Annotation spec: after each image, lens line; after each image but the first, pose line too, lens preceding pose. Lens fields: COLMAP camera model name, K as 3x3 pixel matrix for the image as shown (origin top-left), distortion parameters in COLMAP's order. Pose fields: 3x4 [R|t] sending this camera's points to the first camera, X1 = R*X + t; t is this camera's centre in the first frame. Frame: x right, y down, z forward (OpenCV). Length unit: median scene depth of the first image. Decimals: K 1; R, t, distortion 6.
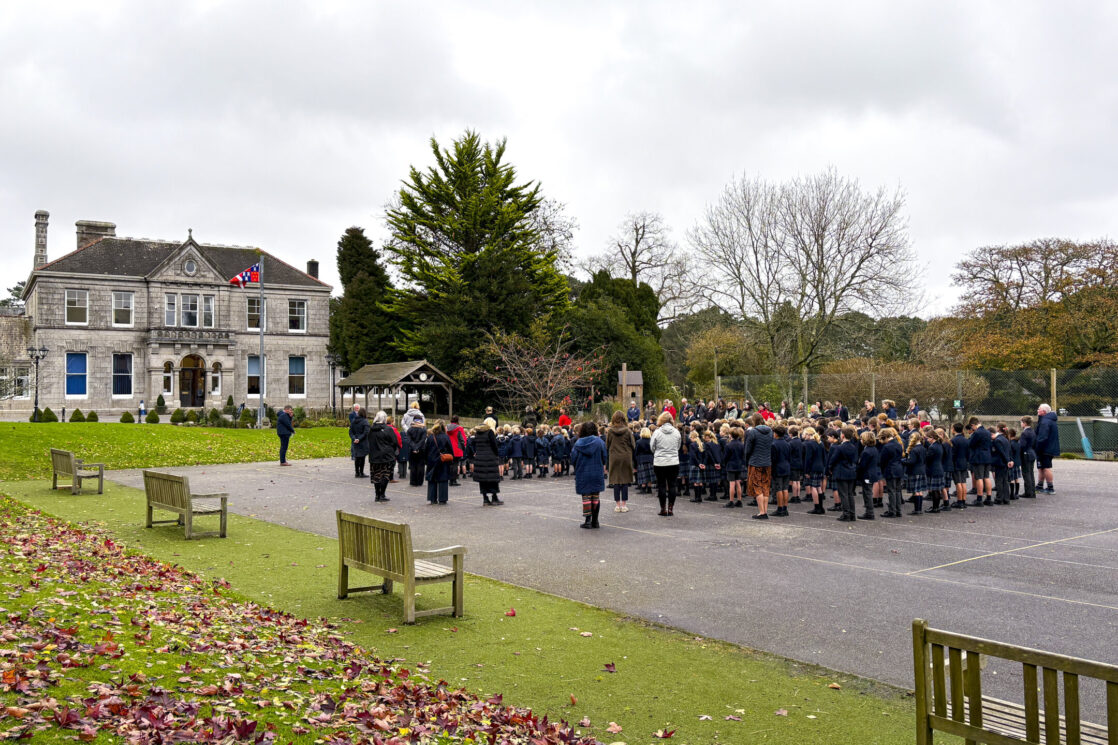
lens RADIAL K [[850.5, 0, 526.9], [0, 850.5, 409.2], [0, 0, 1]] dist [0.006123, 0.019734]
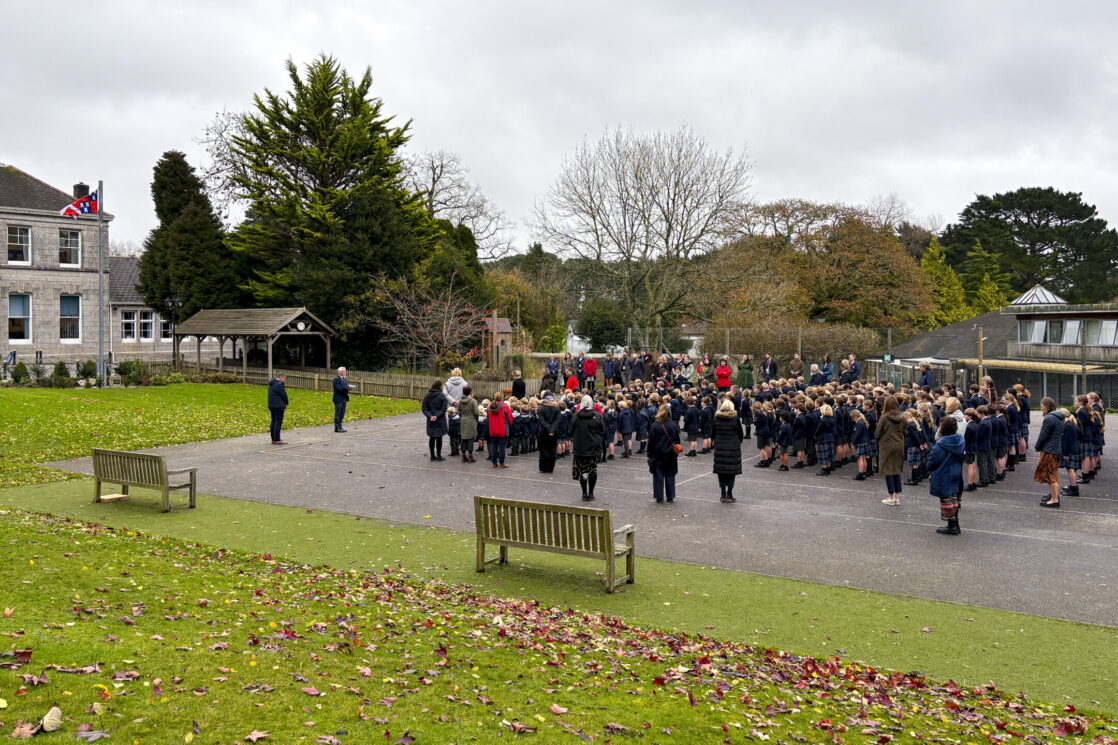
lens RADIAL K [[850.5, 0, 547.2], [0, 850.5, 351.5], [0, 0, 1]] dist [0.006123, 0.019734]
pose [[0.952155, -0.007494, 0.305523, -0.096675], [0.005925, 0.999964, 0.006062, -0.009605], [-0.305557, -0.003962, 0.952165, 0.040850]]
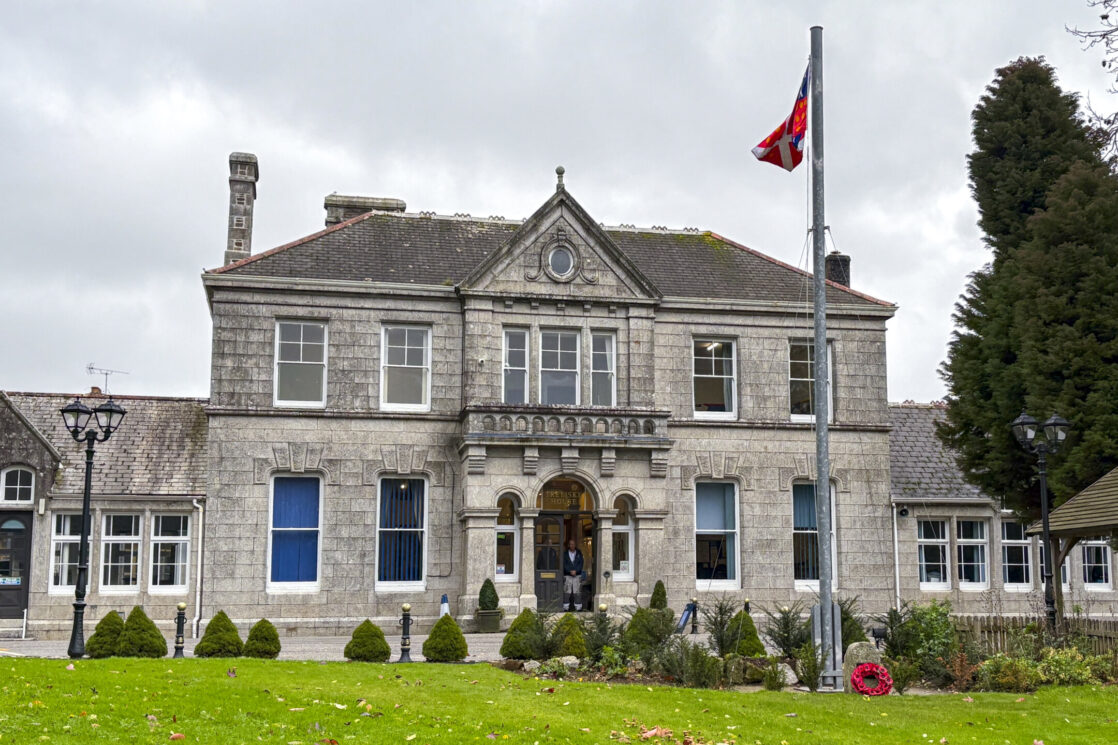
lens RADIAL K [[1637.6, 0, 562.5], [0, 1637.6, 370.3], [0, 0, 1]] dist [0.051843, 0.000000]
pose [[0.931387, -0.056231, -0.359663, -0.132402], [0.000647, 0.988252, -0.152832, 0.002450], [0.364031, 0.142113, 0.920481, 0.329539]]
